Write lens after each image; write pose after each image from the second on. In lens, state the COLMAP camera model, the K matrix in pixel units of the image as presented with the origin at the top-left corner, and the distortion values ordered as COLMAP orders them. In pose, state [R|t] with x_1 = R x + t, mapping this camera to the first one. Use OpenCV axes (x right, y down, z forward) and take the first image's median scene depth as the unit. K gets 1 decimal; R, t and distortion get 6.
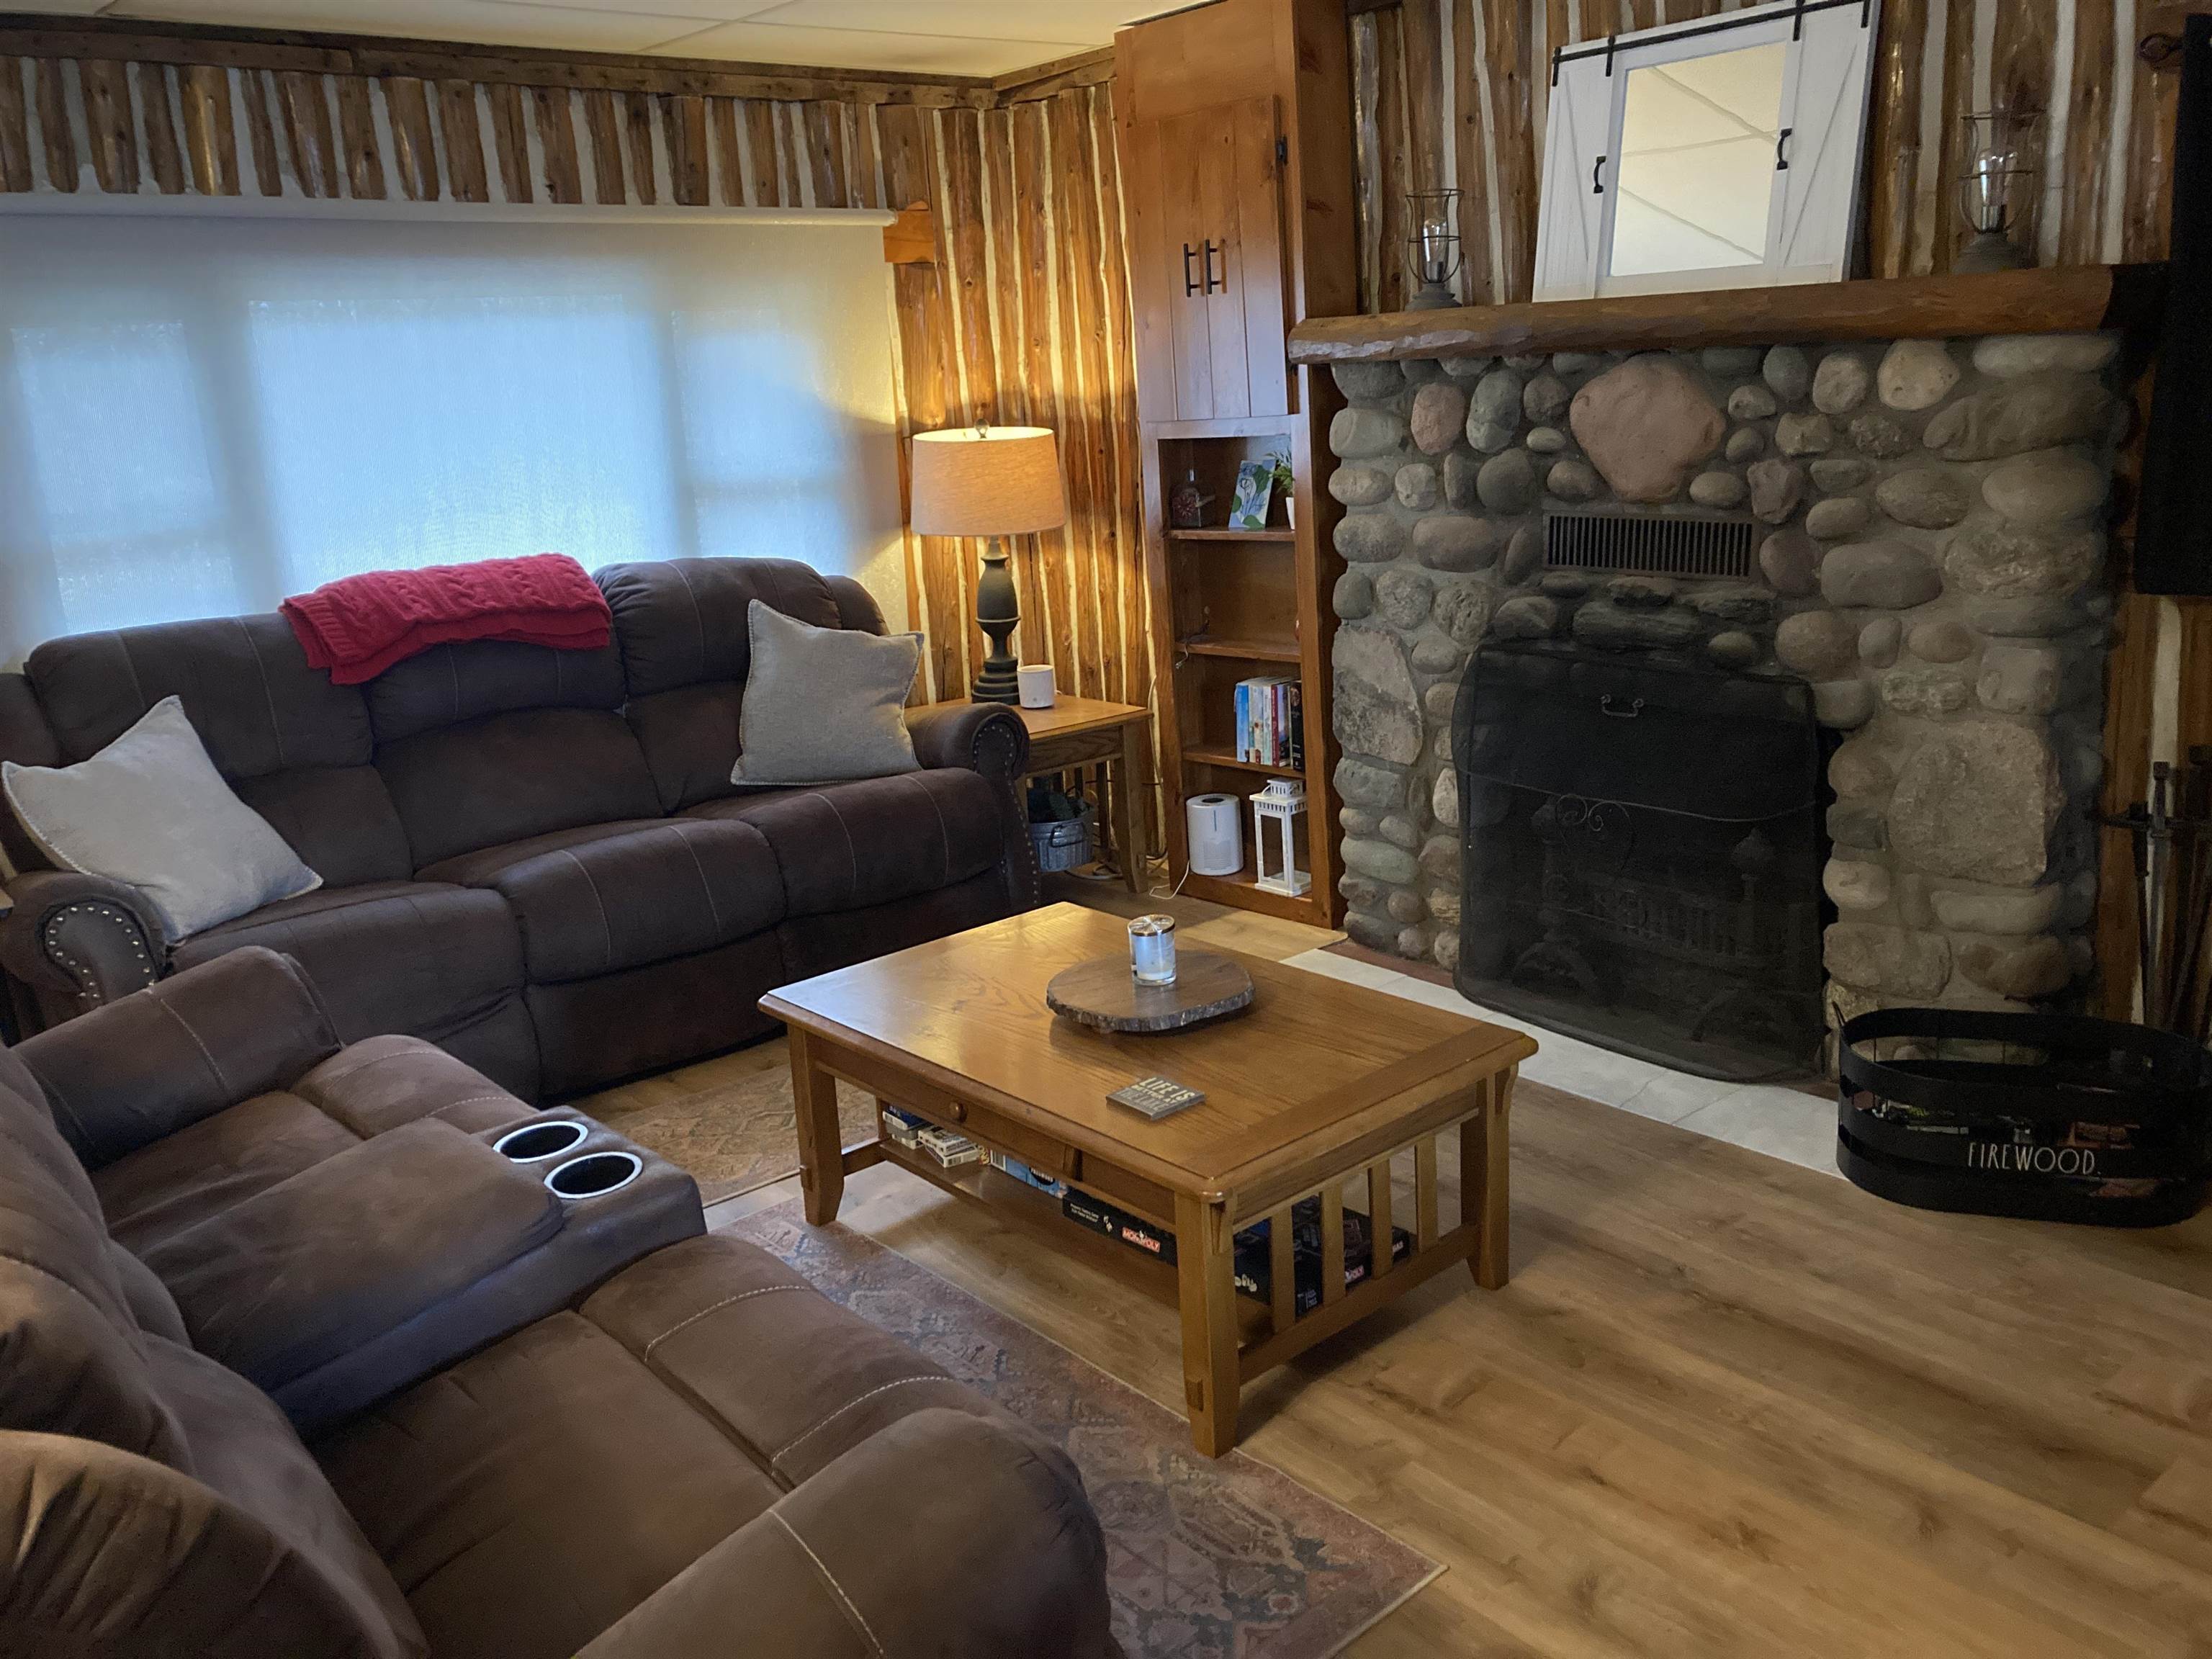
lens RADIAL K [[1811.7, 0, 1100.0], [0, 1811.7, 823.0], [0, 0, 1]] dist [0.039915, -0.039324]
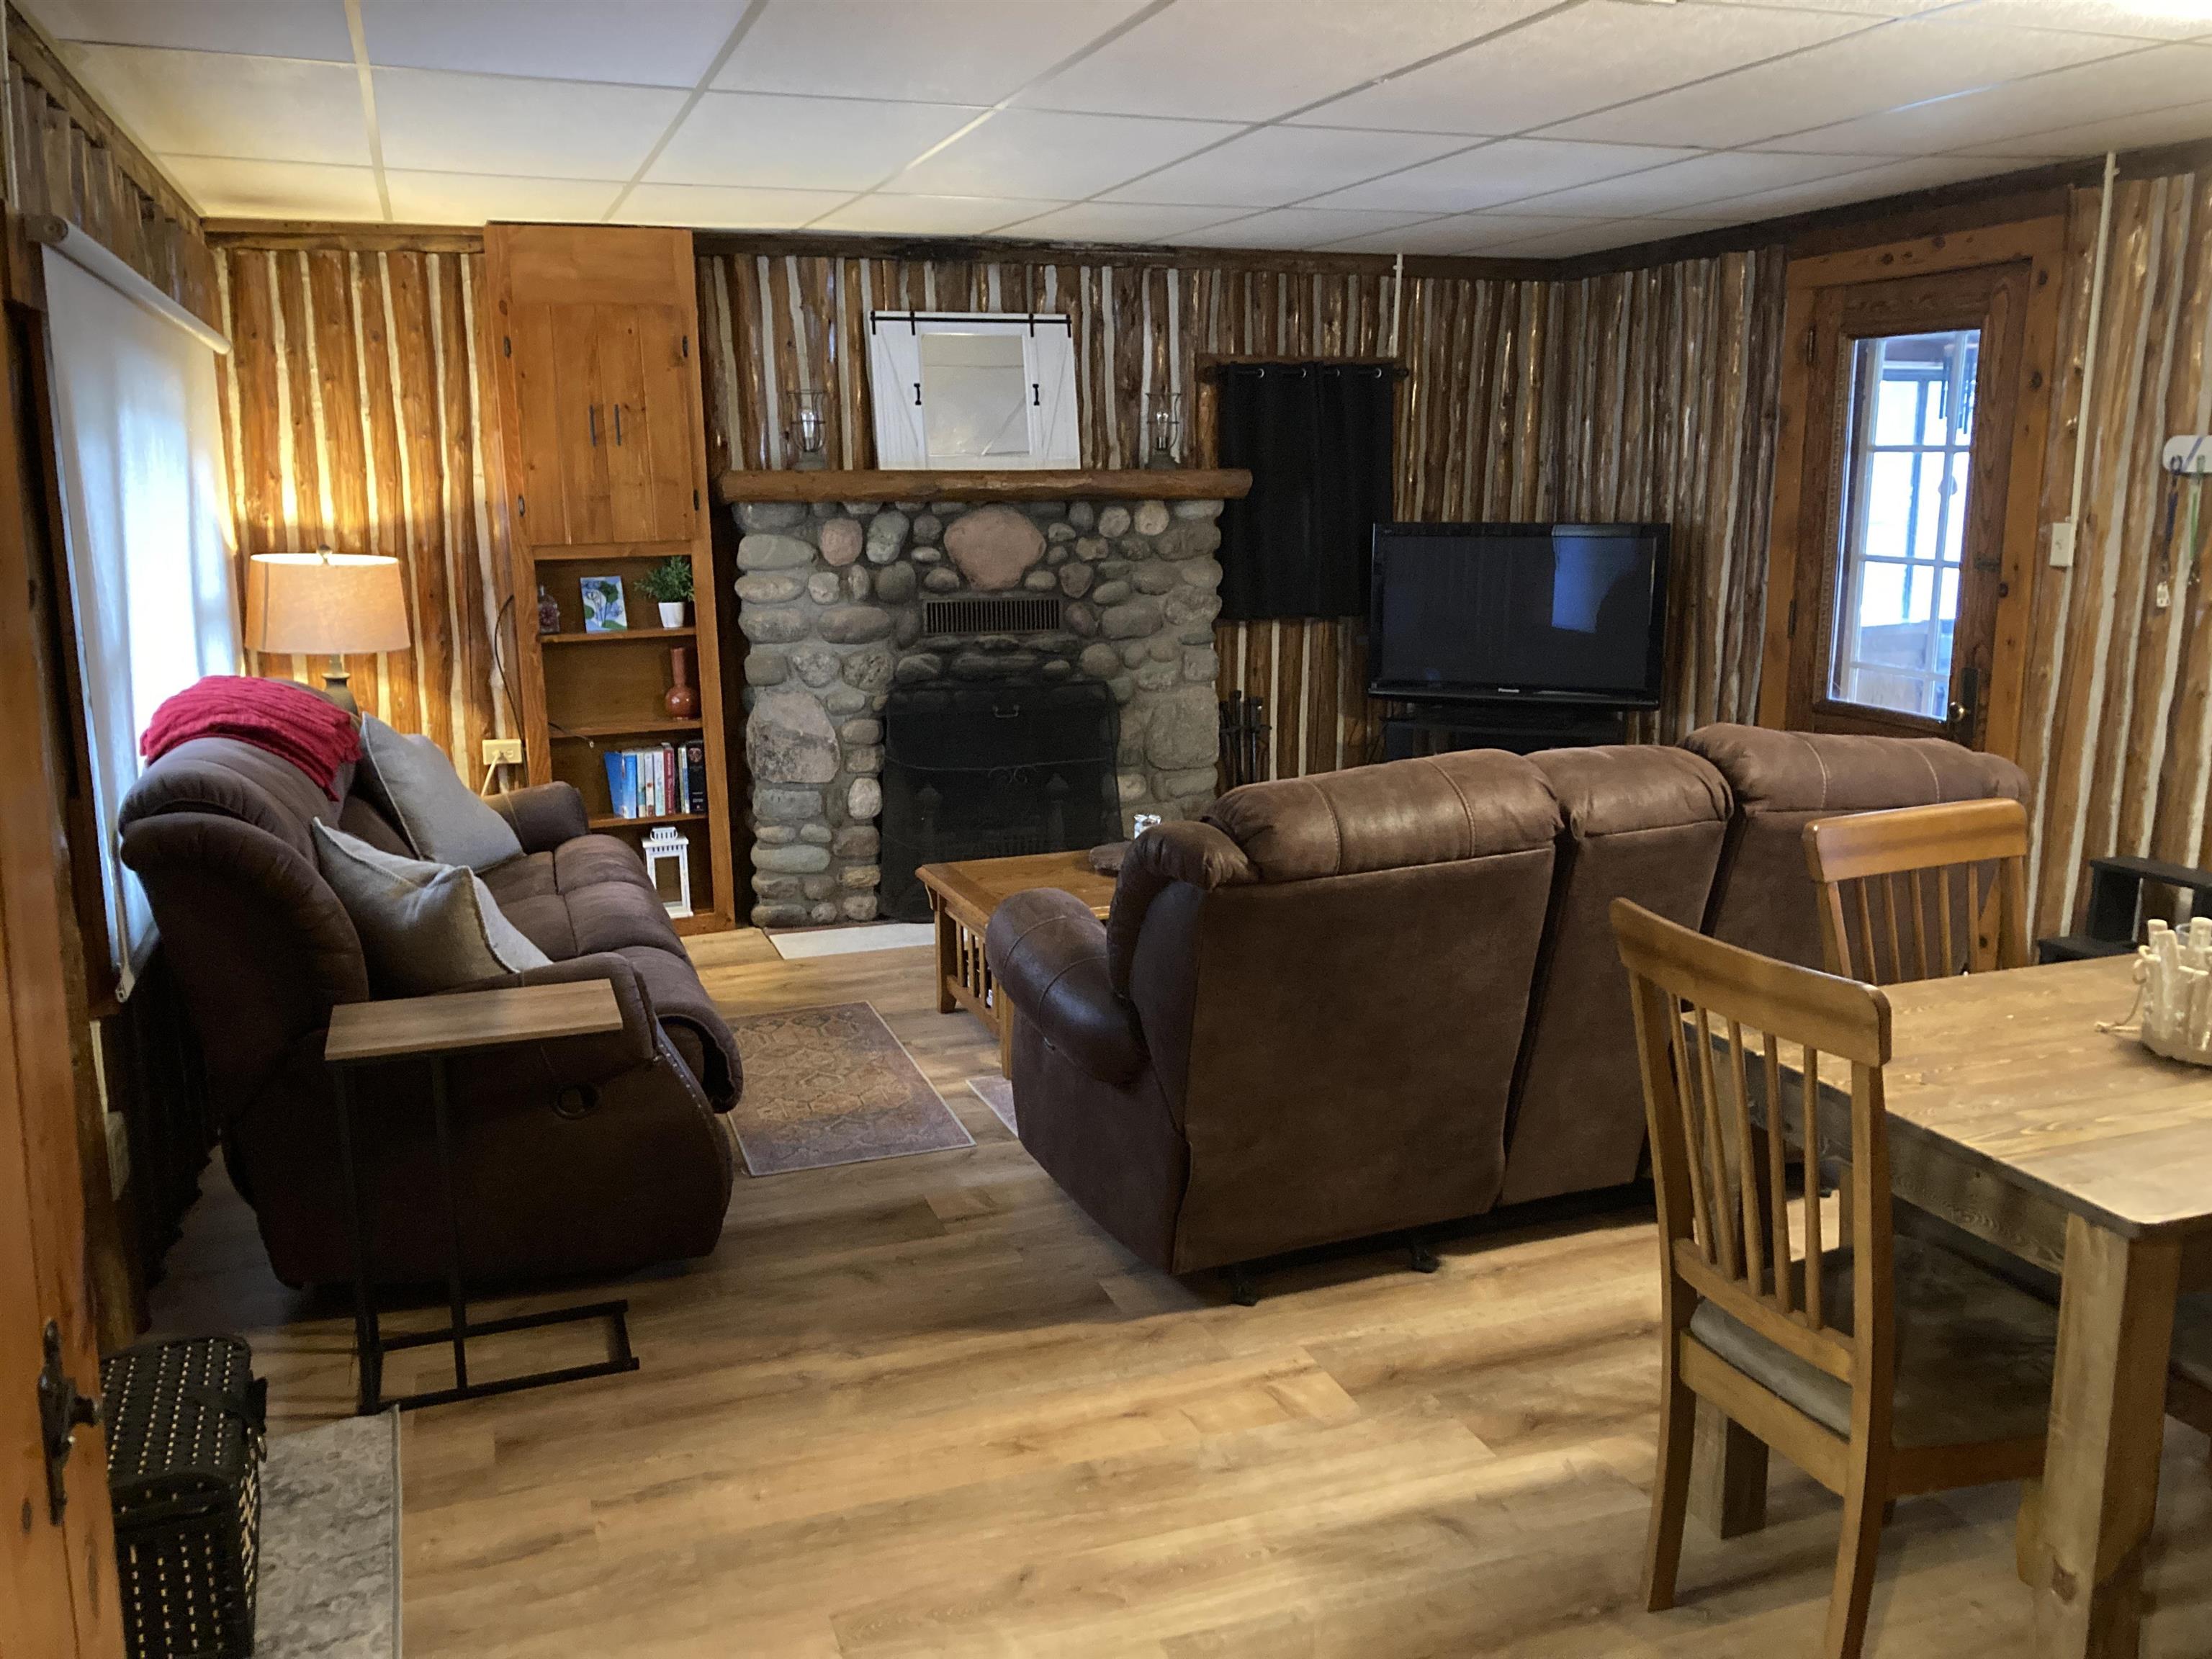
lens RADIAL K [[1811.7, 0, 1101.4], [0, 1811.7, 827.1], [0, 0, 1]] dist [0.039915, -0.039324]
pose [[0.341918, -0.120972, 0.931911, -1.215143], [0.225955, 0.973169, 0.043425, -0.012687], [-0.912160, 0.195723, 0.360078, 0.333121]]
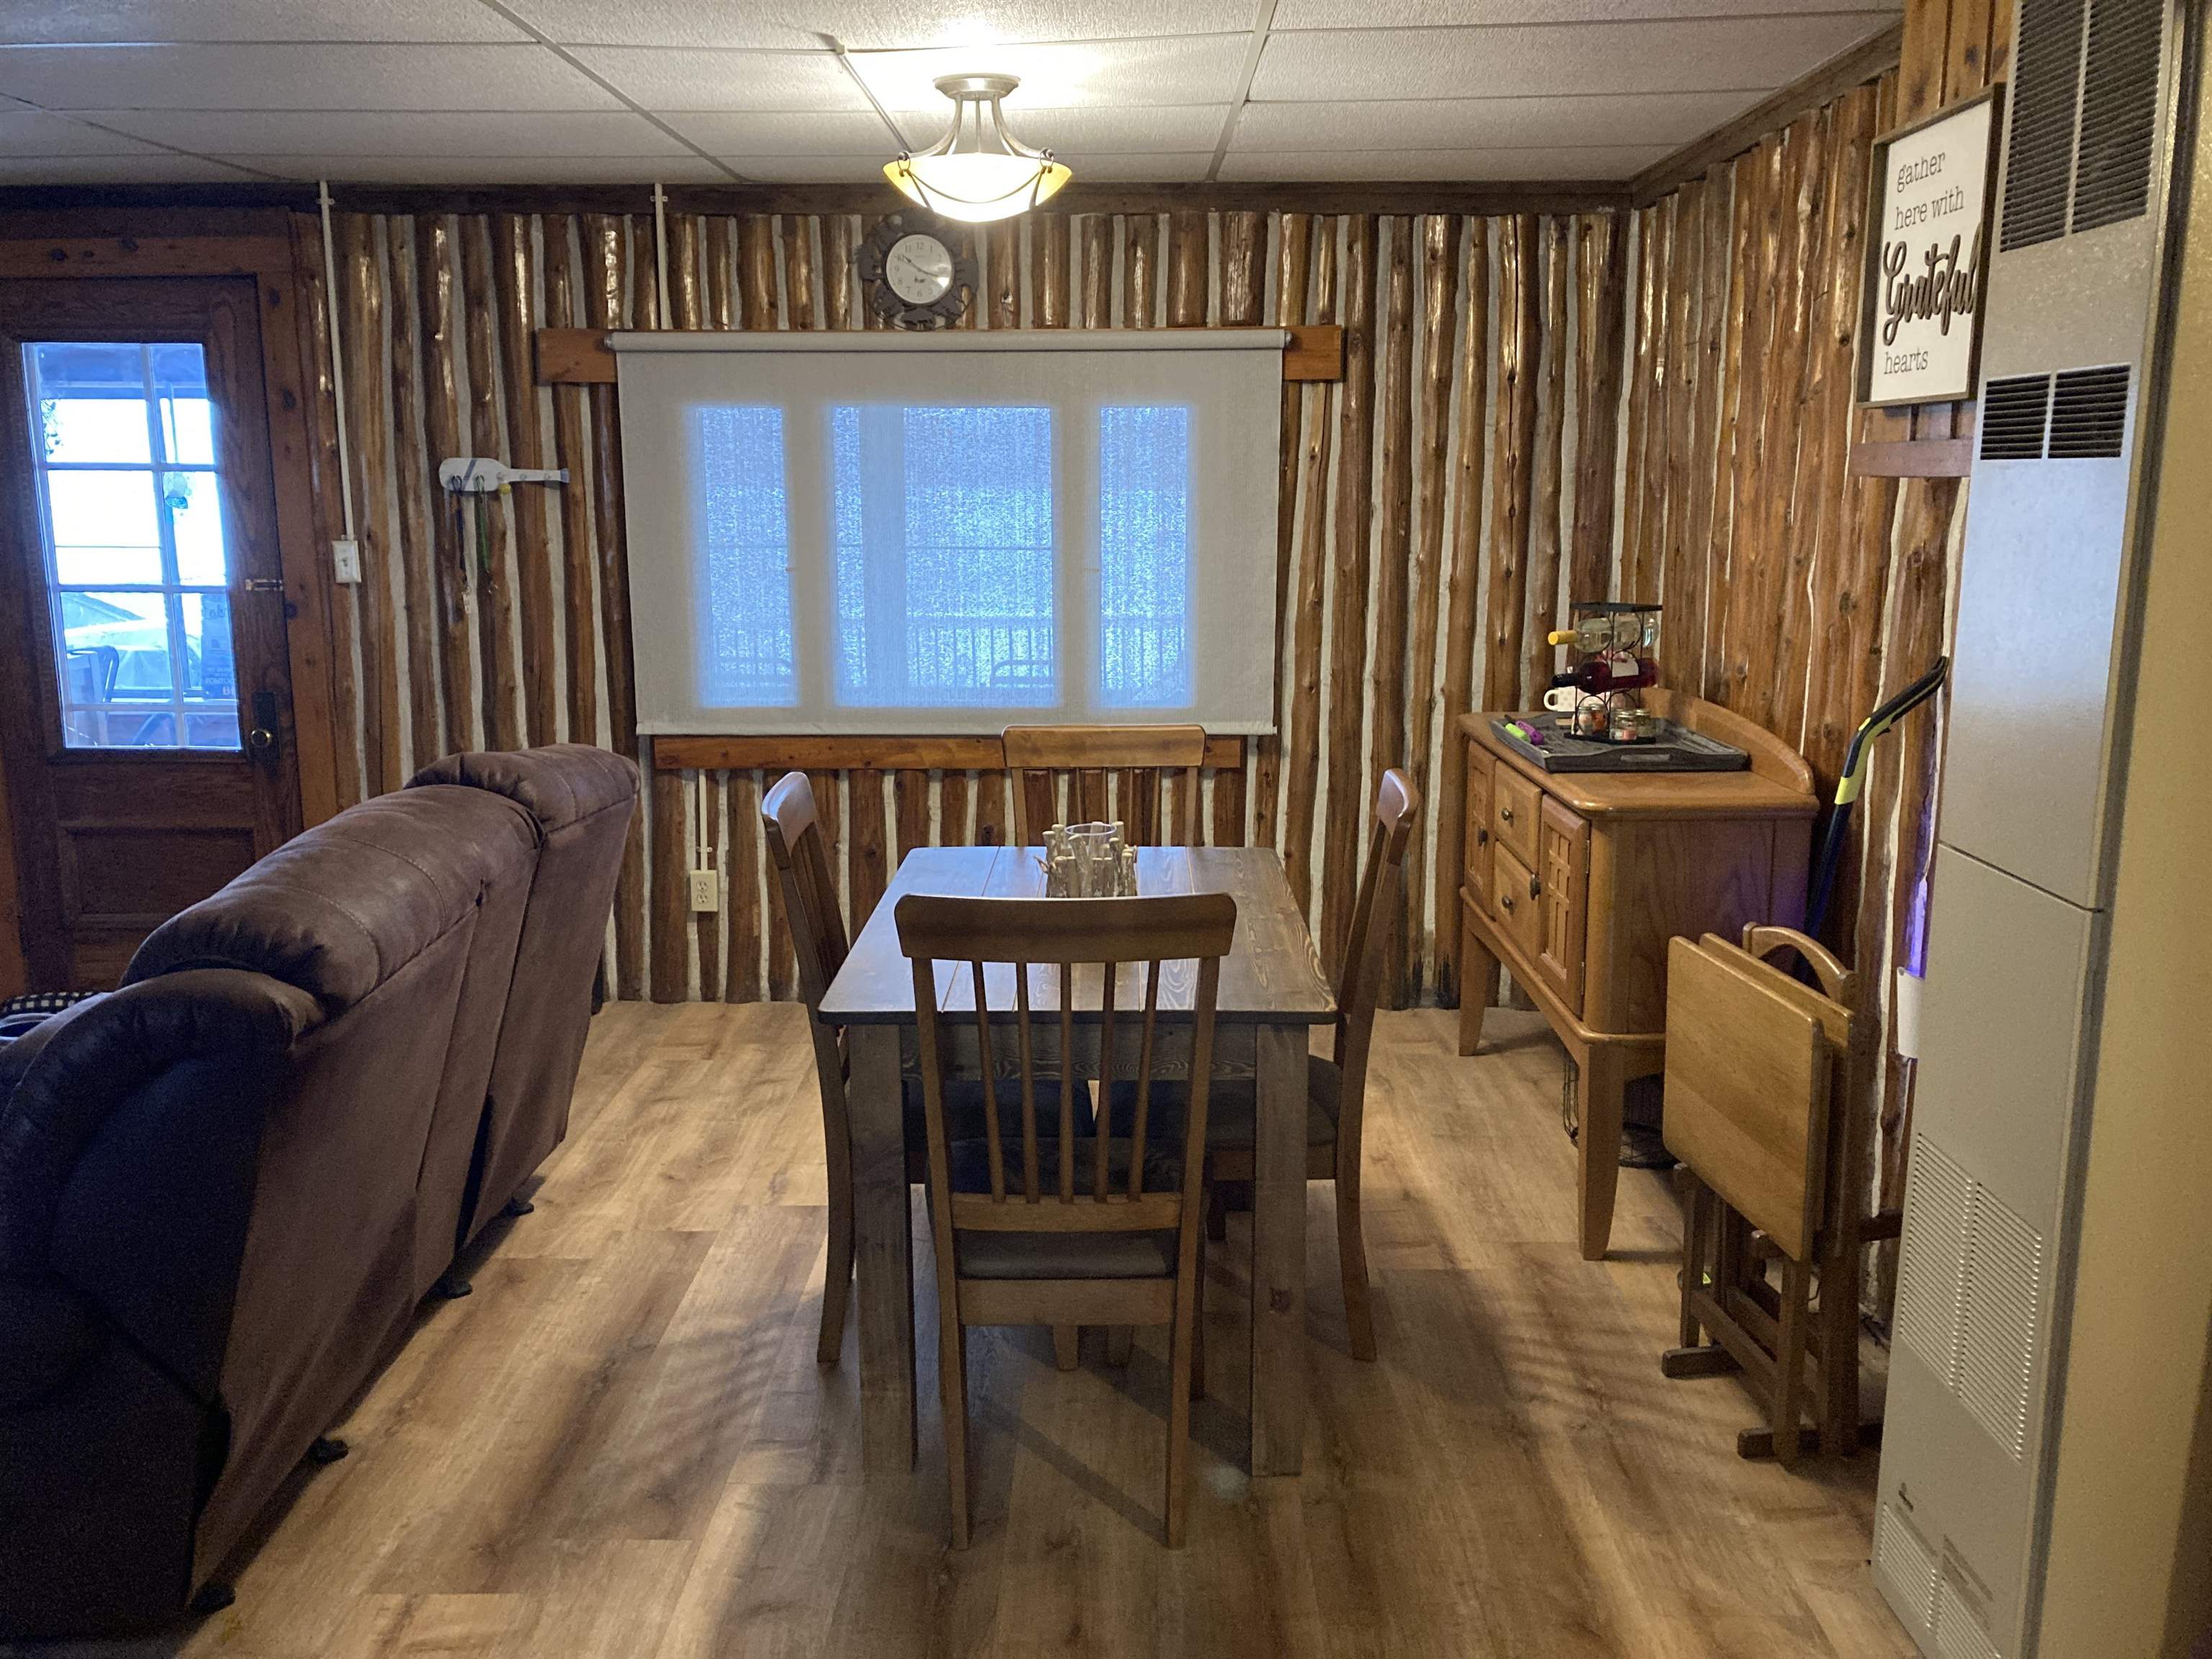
lens RADIAL K [[1811.7, 0, 1100.7], [0, 1811.7, 841.6], [0, 0, 1]] dist [0.039915, -0.039324]
pose [[-0.754745, -0.055953, 0.653628, -1.046021], [0.224898, 0.913909, 0.337923, -0.135342], [-0.616264, 0.402045, -0.677184, 0.777926]]
